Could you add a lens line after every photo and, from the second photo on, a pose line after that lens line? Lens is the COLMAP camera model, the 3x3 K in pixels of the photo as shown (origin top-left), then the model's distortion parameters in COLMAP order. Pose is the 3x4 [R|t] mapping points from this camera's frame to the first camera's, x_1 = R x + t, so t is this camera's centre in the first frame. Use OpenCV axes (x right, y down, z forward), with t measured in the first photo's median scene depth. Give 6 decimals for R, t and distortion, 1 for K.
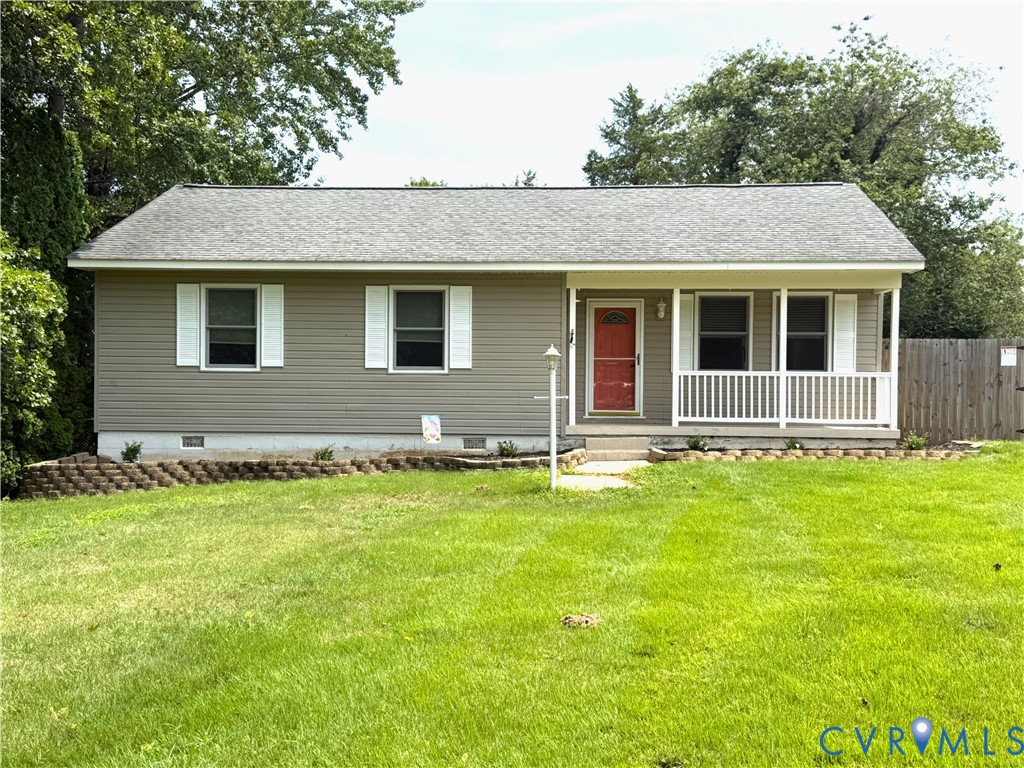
lens RADIAL K [[1109.8, 0, 512.0], [0, 1109.8, 384.0], [0, 0, 1]] dist [0.209762, -0.546546]
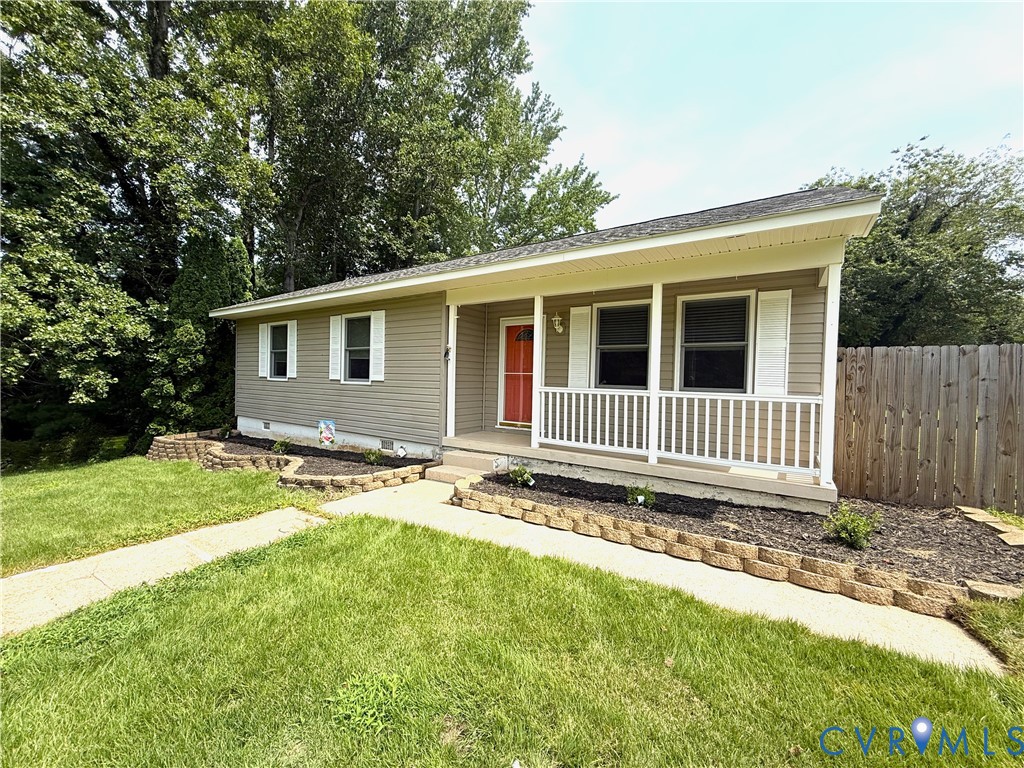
lens RADIAL K [[406.9, 0, 509.5], [0, 406.9, 385.5], [0, 0, 1]] dist [-0.001193, 0.000100]
pose [[0.865769, 0.019306, -0.500071, 0.289305], [-0.018016, 0.999810, 0.007410, -0.014729], [0.500119, 0.002594, 0.865953, 0.692654]]
